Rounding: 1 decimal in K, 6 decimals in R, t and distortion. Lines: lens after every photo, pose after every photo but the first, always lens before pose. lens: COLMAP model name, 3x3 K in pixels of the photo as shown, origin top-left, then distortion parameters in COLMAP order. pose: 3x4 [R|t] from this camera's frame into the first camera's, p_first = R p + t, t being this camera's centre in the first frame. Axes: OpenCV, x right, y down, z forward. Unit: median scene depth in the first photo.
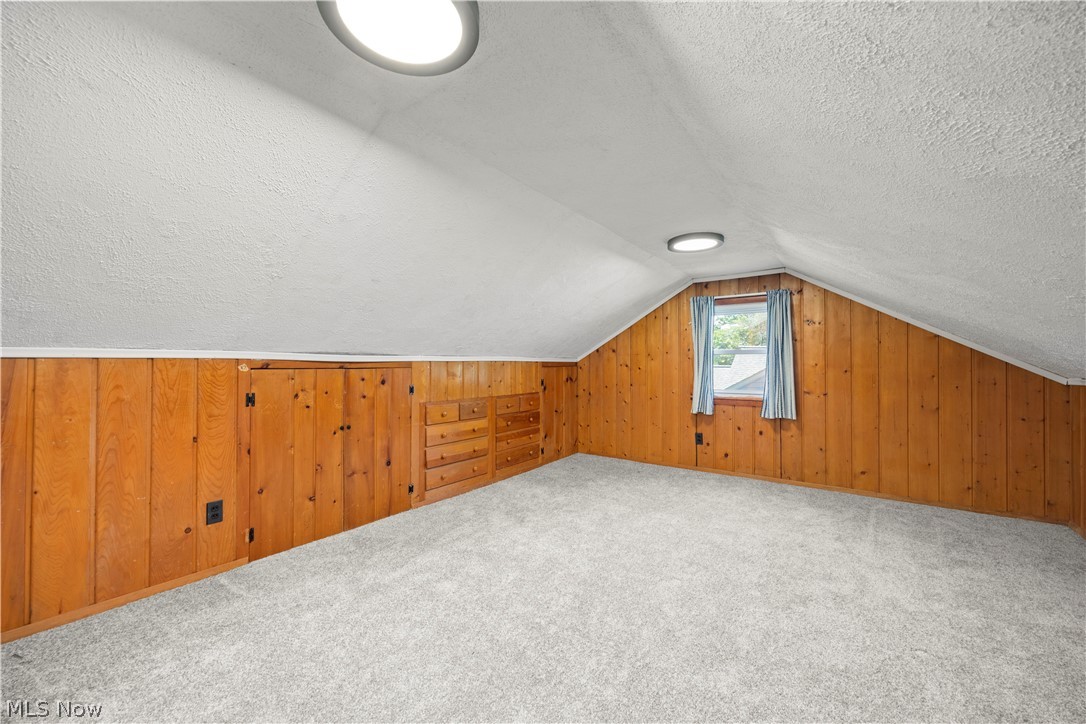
lens RADIAL K [[419.4, 0, 541.3], [0, 419.4, 366.9], [0, 0, 1]] dist [-0.000541, -0.000034]
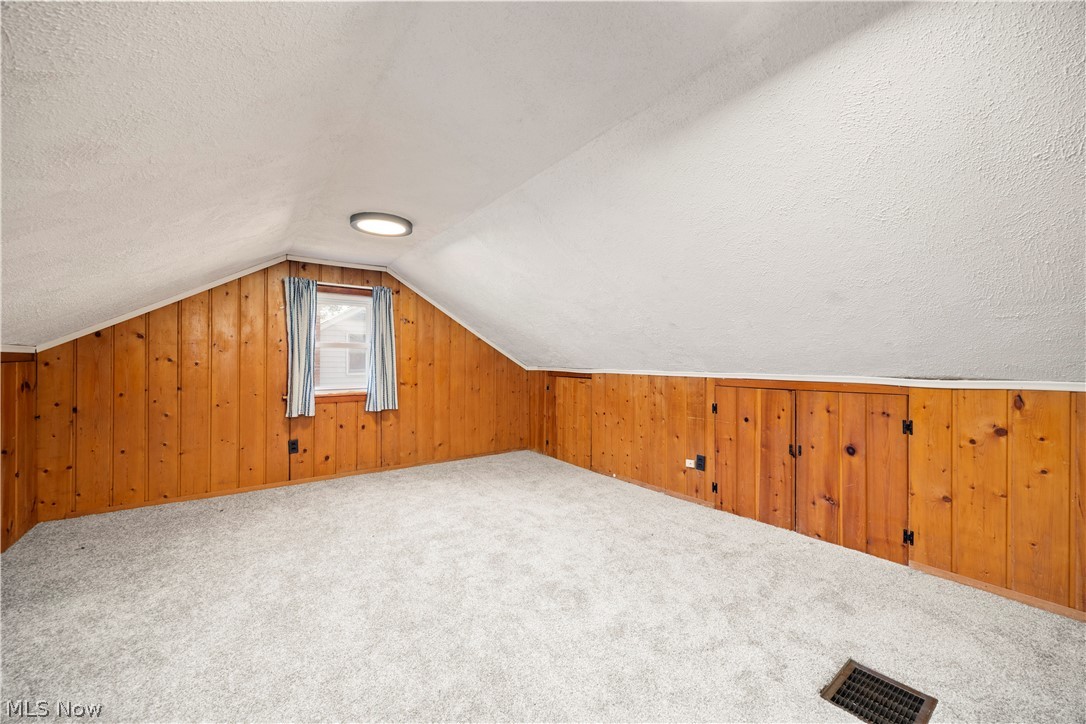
lens RADIAL K [[419.4, 0, 541.3], [0, 419.4, 366.9], [0, 0, 1]] dist [-0.000541, -0.000034]
pose [[0.287329, -0.016864, 0.957683, -0.315576], [0.003732, 0.999857, 0.016487, -0.000973], [-0.957825, -0.001163, 0.287351, 0.314135]]
